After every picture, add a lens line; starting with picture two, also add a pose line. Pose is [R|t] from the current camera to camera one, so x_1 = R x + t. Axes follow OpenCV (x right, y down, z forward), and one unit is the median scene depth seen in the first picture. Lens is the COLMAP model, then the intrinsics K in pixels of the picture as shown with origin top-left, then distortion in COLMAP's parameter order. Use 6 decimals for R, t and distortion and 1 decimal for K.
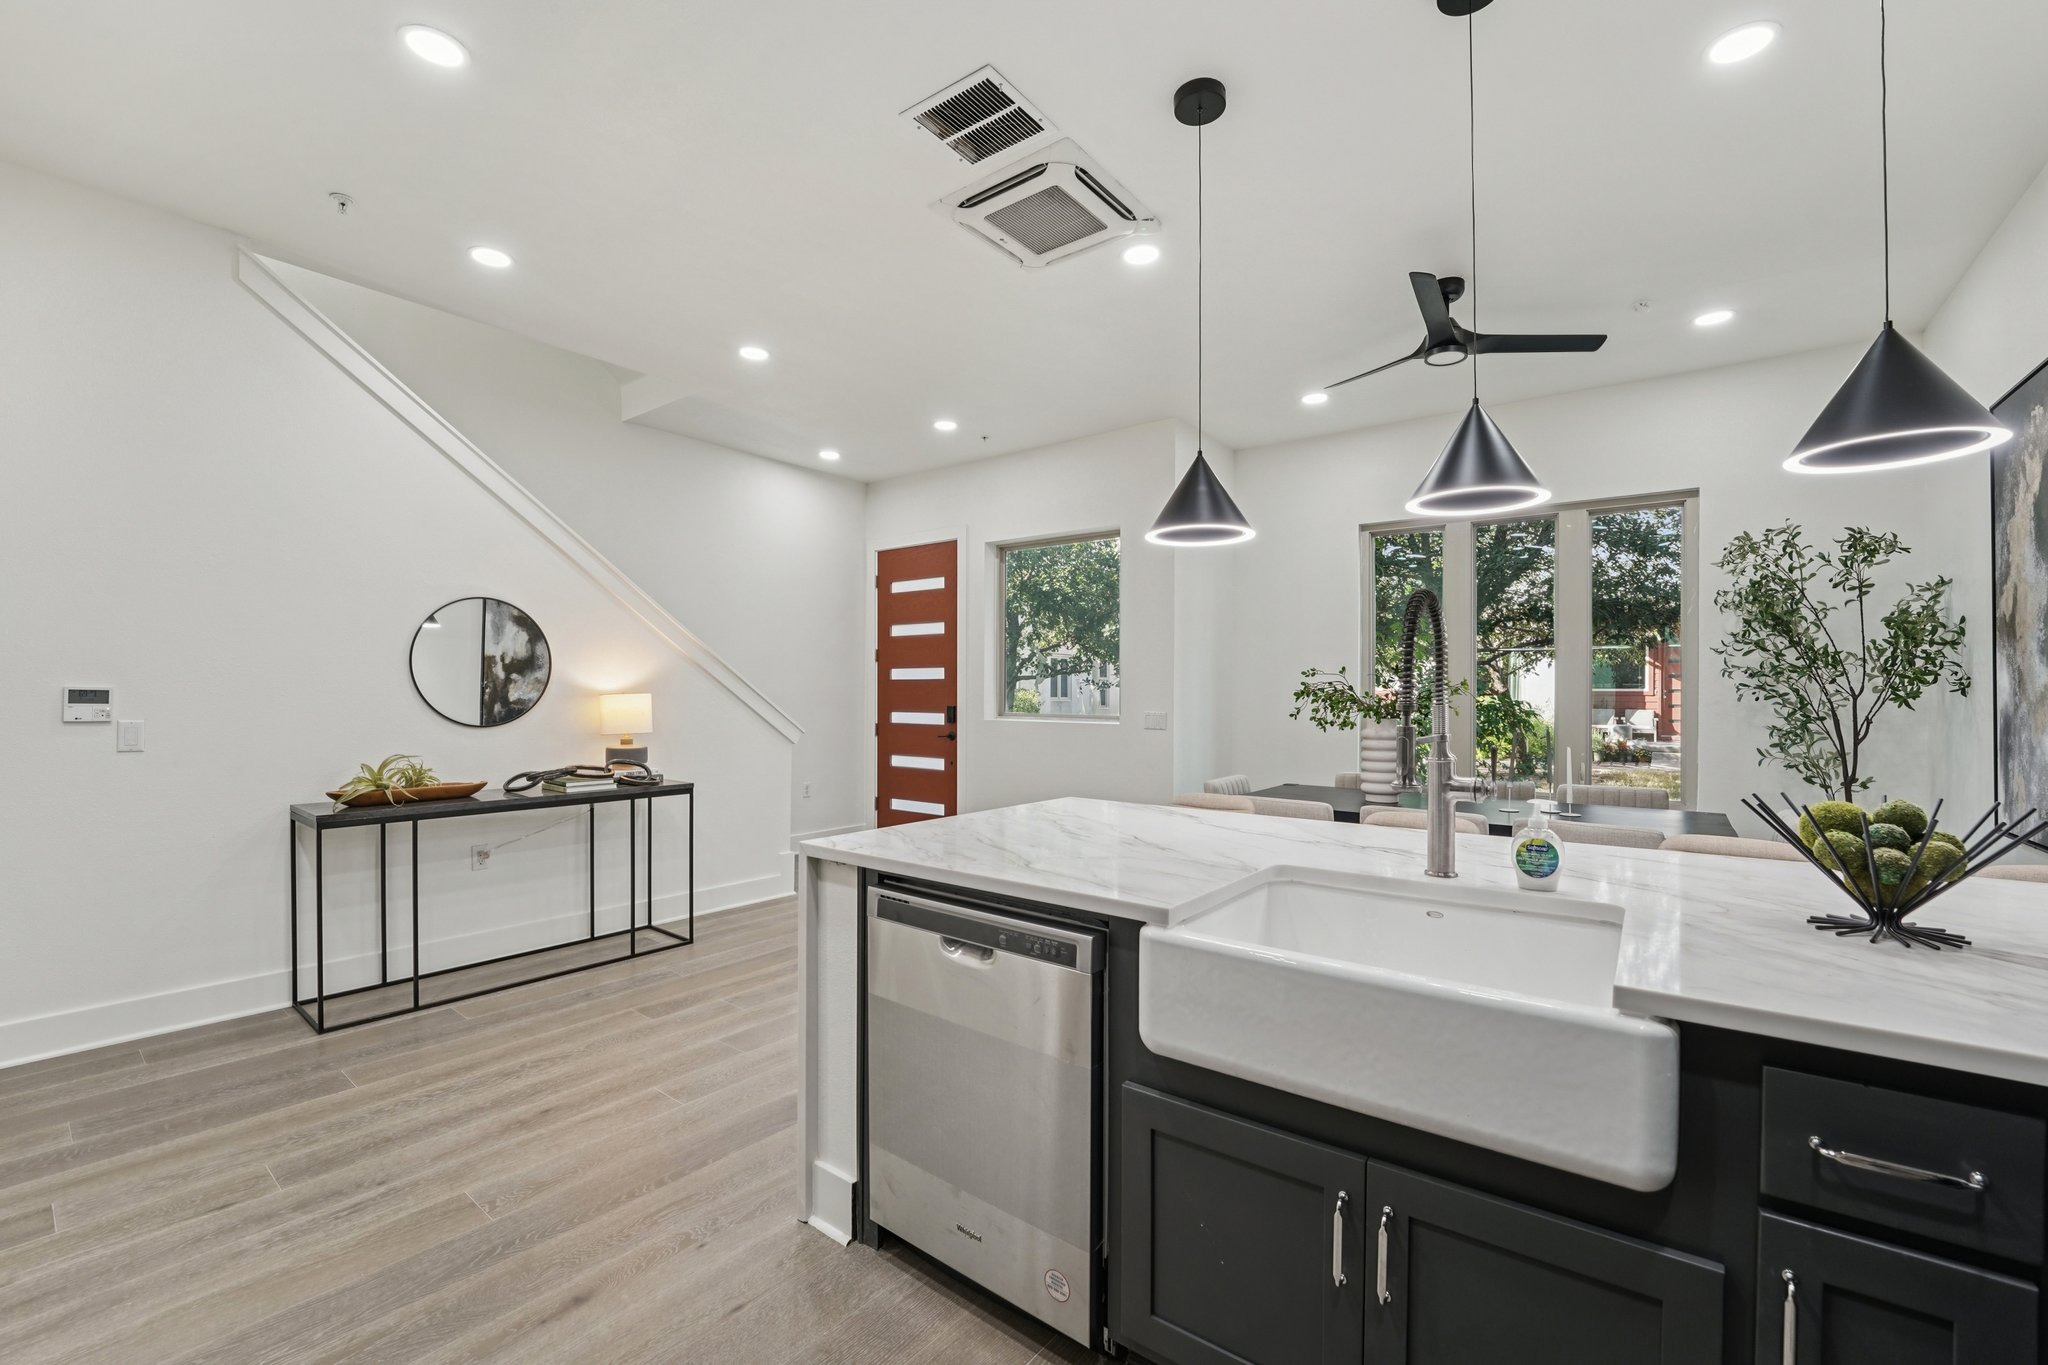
lens RADIAL K [[851.9, 0, 1035.2], [0, 851.9, 692.5], [0, 0, 1]] dist [-0.021133, -0.001256]
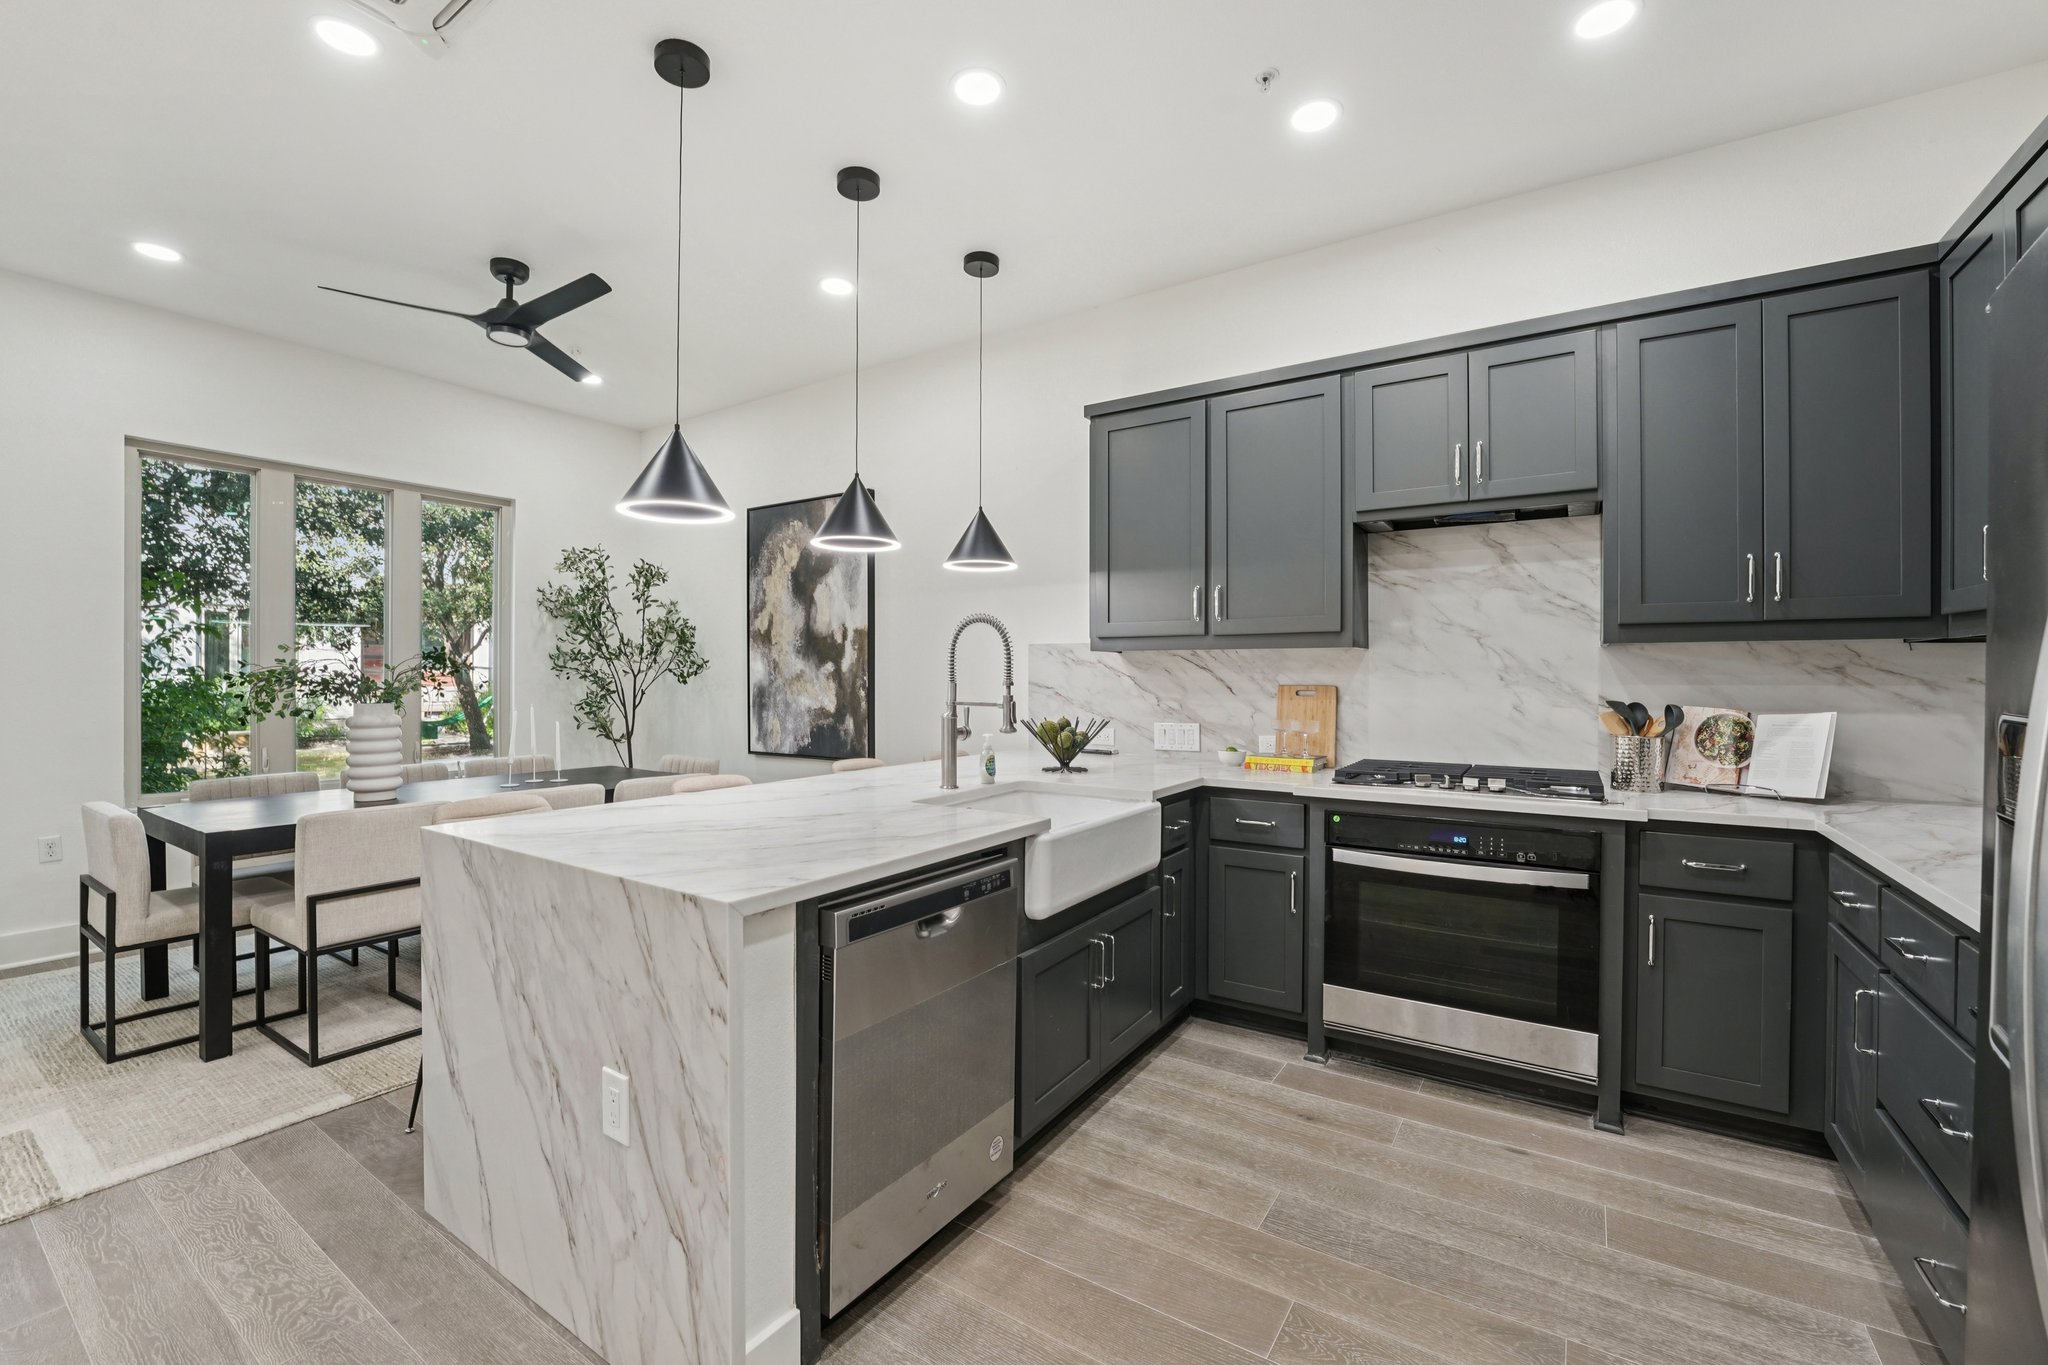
lens RADIAL K [[851.9, 0, 988.0], [0, 851.9, 686.5], [0, 0, 1]] dist [-0.021133, -0.001256]
pose [[-0.047992, -0.016124, 0.998718, -0.704382], [-0.000849, 0.999870, 0.016101, -0.002185], [-0.998847, -0.000075, -0.047999, 0.619671]]
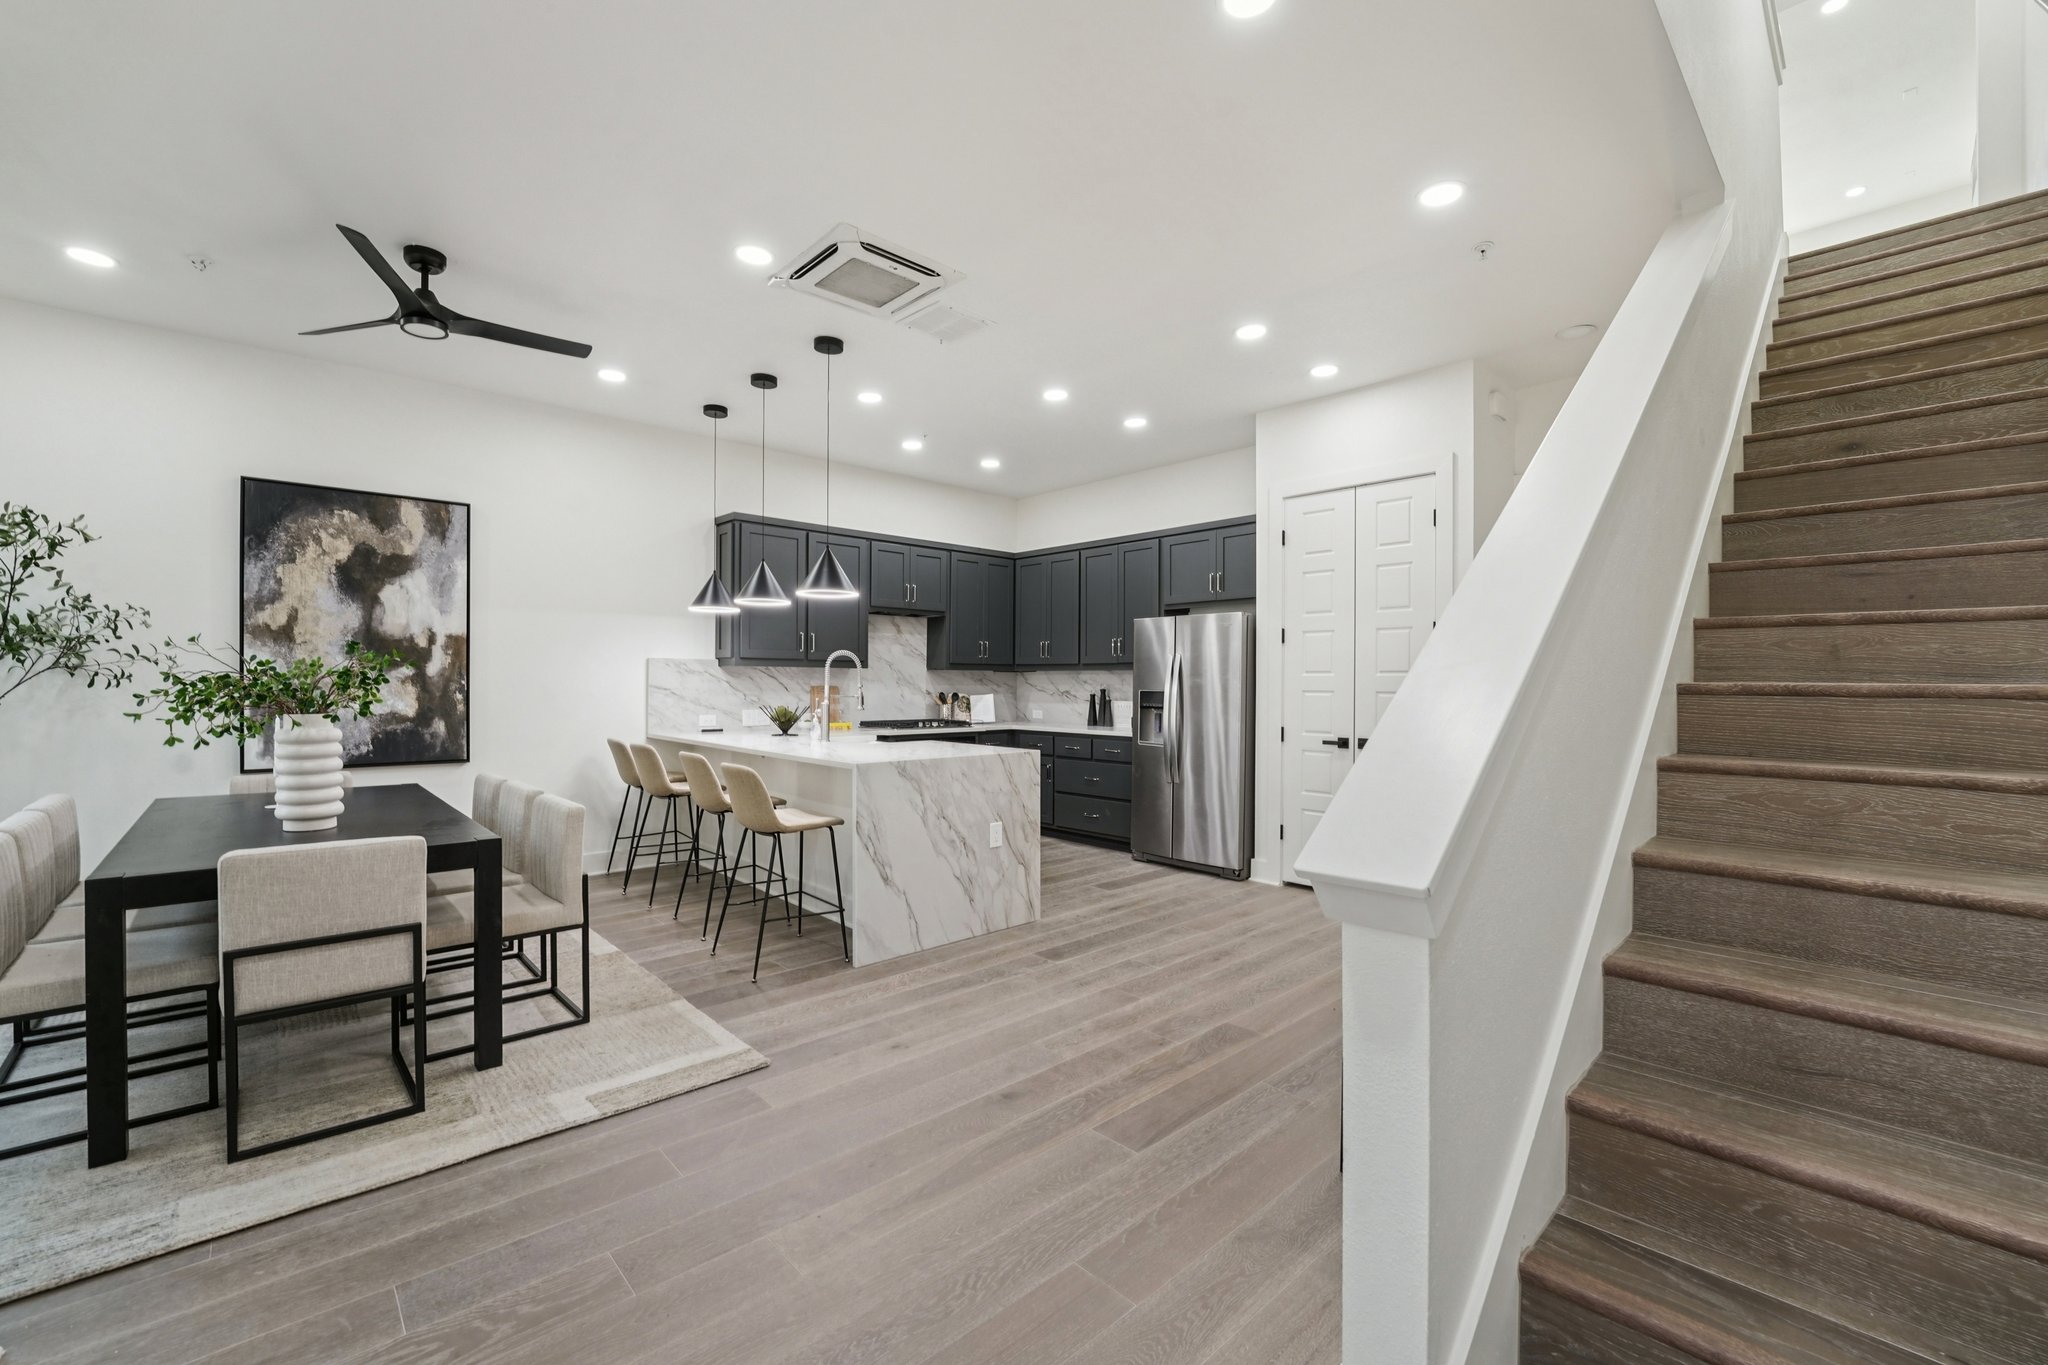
lens RADIAL K [[851.9, 0, 1007.0], [0, 851.9, 677.4], [0, 0, 1]] dist [-0.021133, -0.001256]
pose [[-0.980868, -0.008324, 0.194494, -0.455467], [-0.009248, 0.999950, -0.003845, -0.005295], [-0.194453, -0.005570, -0.980896, 2.342156]]
